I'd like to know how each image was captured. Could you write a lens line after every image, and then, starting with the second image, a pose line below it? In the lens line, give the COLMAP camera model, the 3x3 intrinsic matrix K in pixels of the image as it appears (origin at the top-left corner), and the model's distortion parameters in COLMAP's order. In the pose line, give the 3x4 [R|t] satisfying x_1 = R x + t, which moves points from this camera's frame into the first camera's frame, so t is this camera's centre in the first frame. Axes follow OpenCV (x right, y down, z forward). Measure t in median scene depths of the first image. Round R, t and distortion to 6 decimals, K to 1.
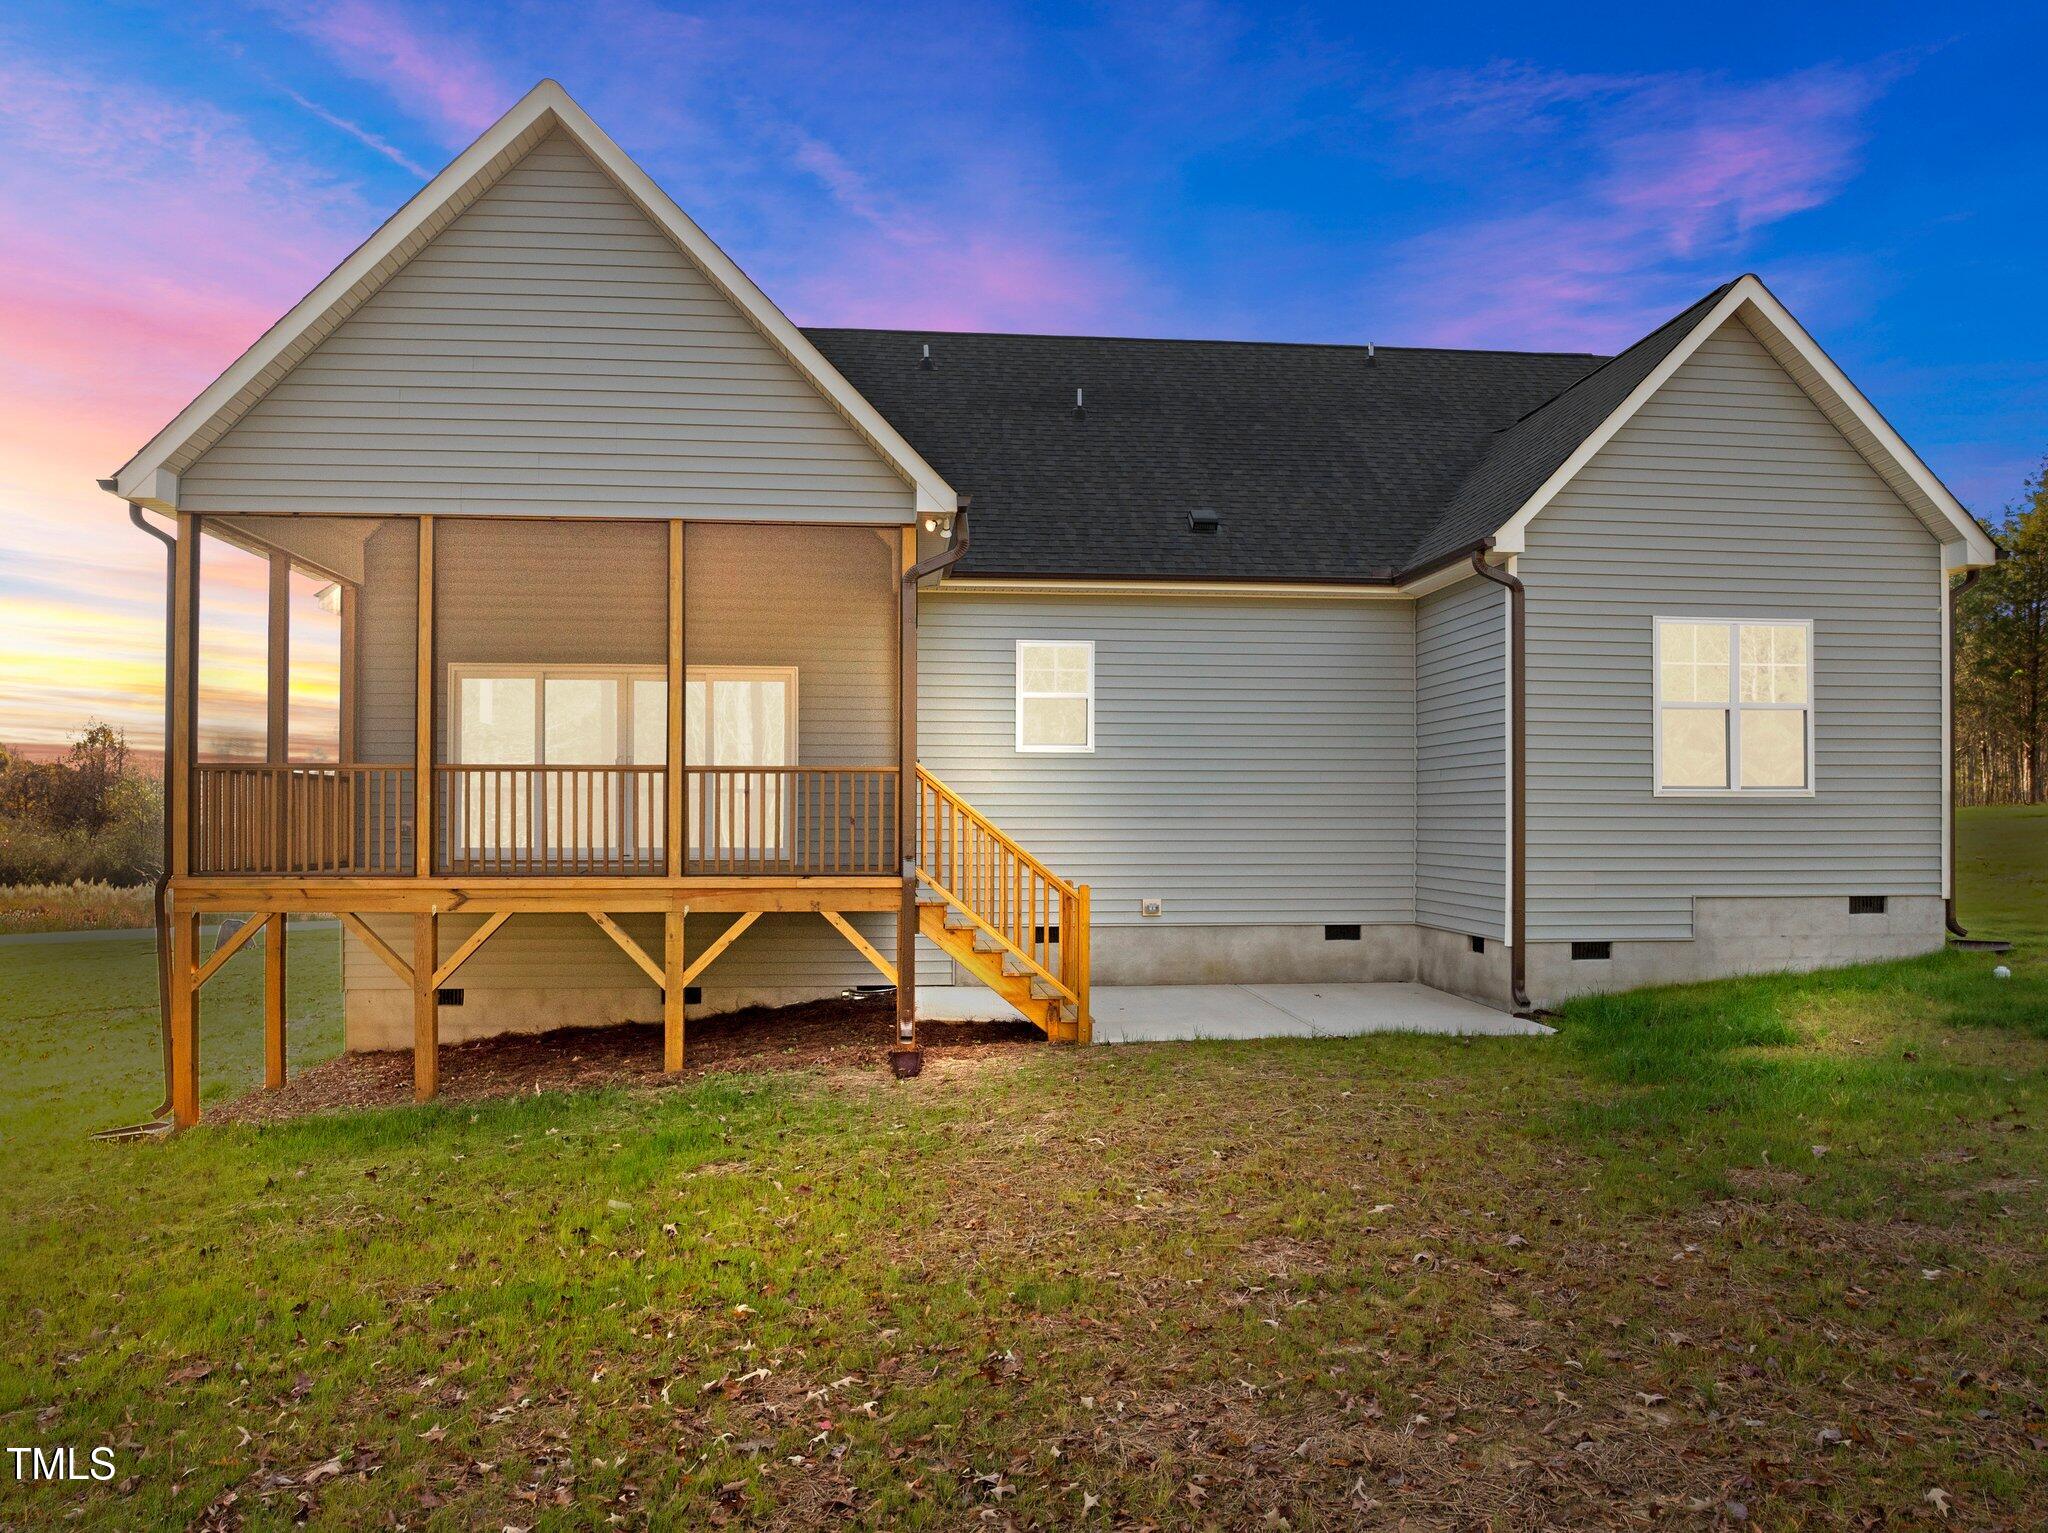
lens RADIAL K [[1456.2, 0, 1029.2], [0, 1456.2, 830.2], [0, 0, 1]] dist [-0.048766, 0.011292]
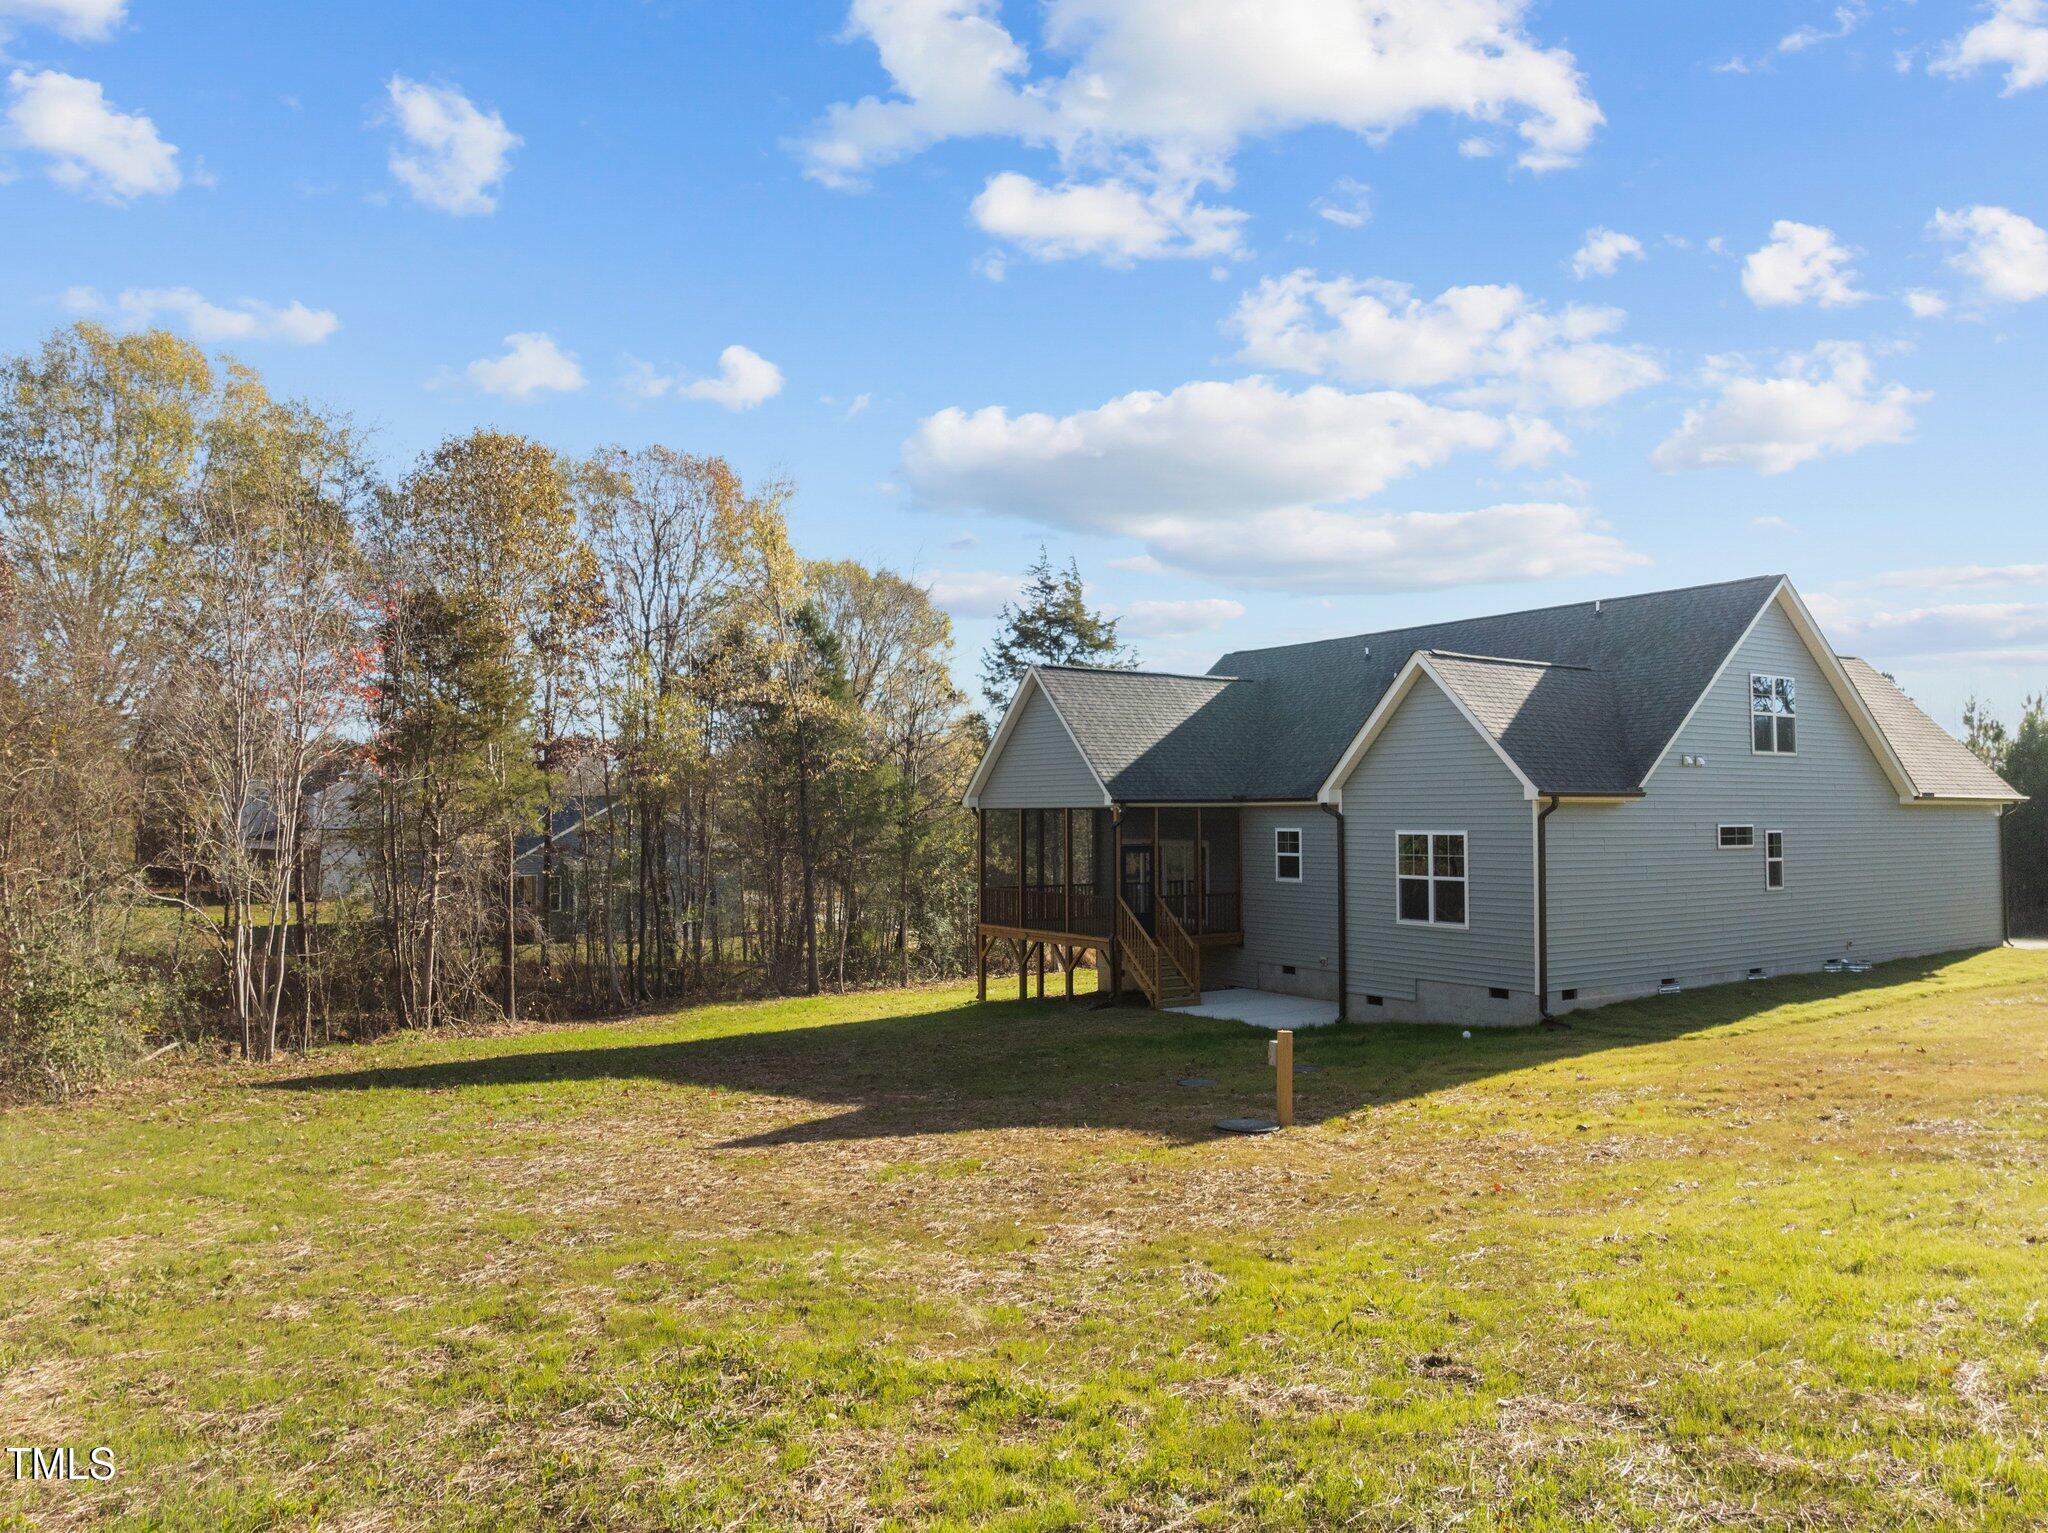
lens RADIAL K [[1436.9, 0, 1024.0], [0, 1436.9, 766.5], [0, 0, 1]] dist [-0.002459, -0.000067]
pose [[0.462080, -0.034442, -0.886169, 3.150444], [-0.000372, 0.999238, -0.039030, -0.261439], [0.886838, 0.018364, 0.461715, -0.548279]]
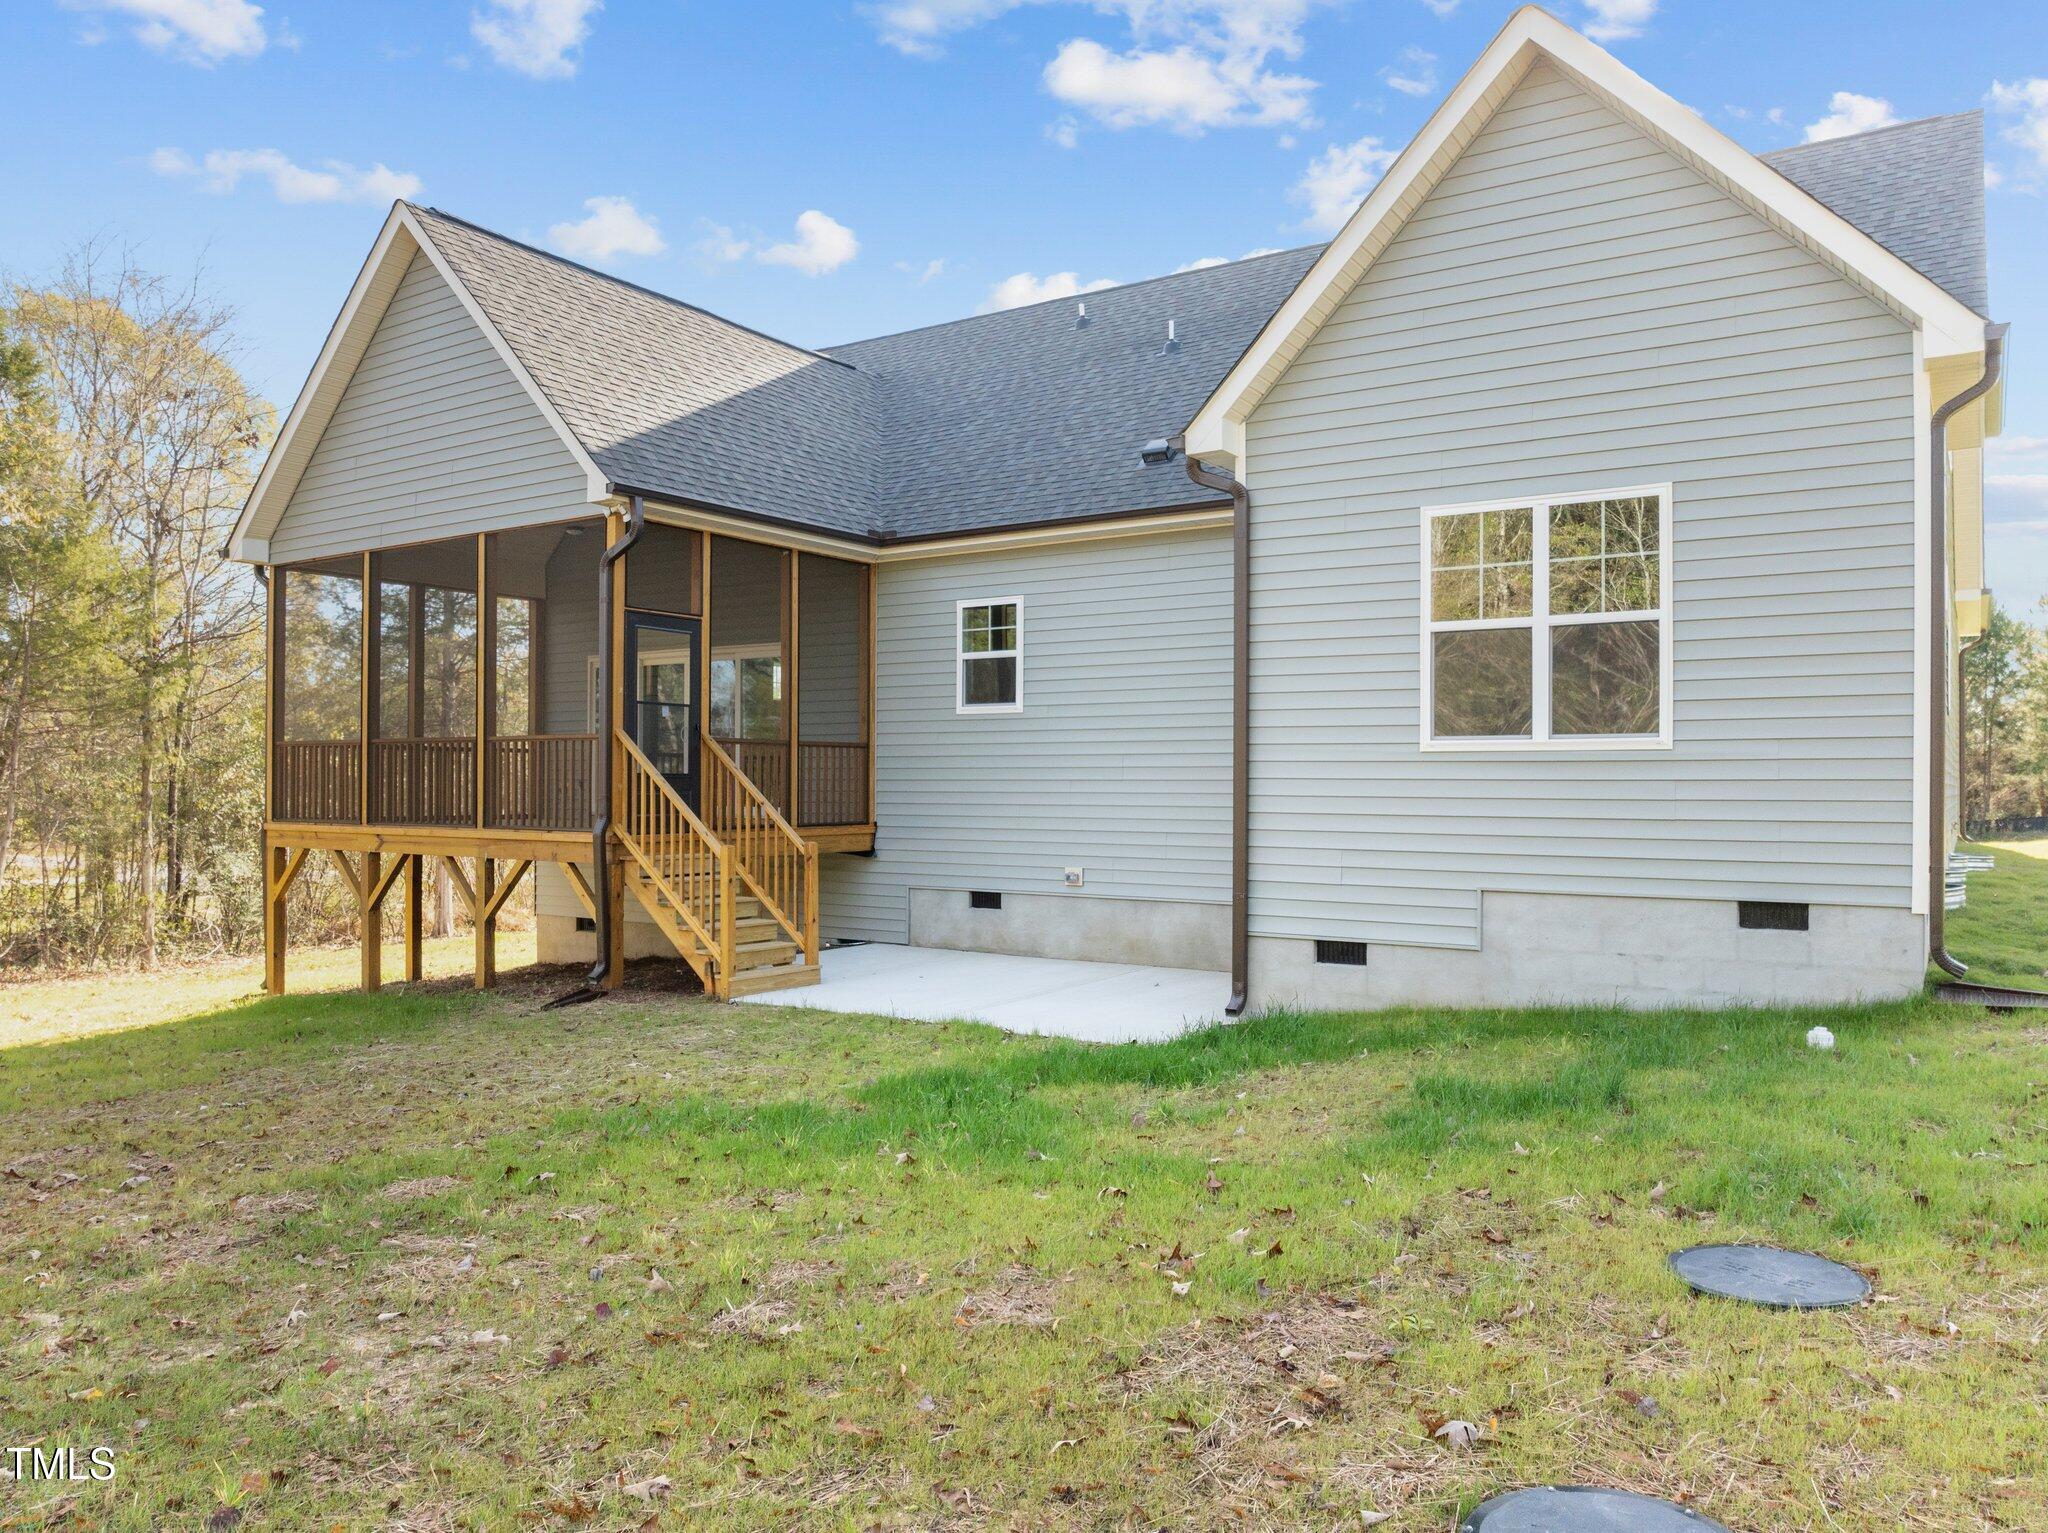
lens RADIAL K [[1456.4, 0, 1029.4], [0, 1456.4, 790.0], [0, 0, 1]] dist [-0.027986, 0.005866]
pose [[0.777171, 0.004173, -0.629276, 1.228873], [-0.006574, 0.999977, -0.001488, -0.001680], [0.629255, 0.005293, 0.777181, 0.485961]]
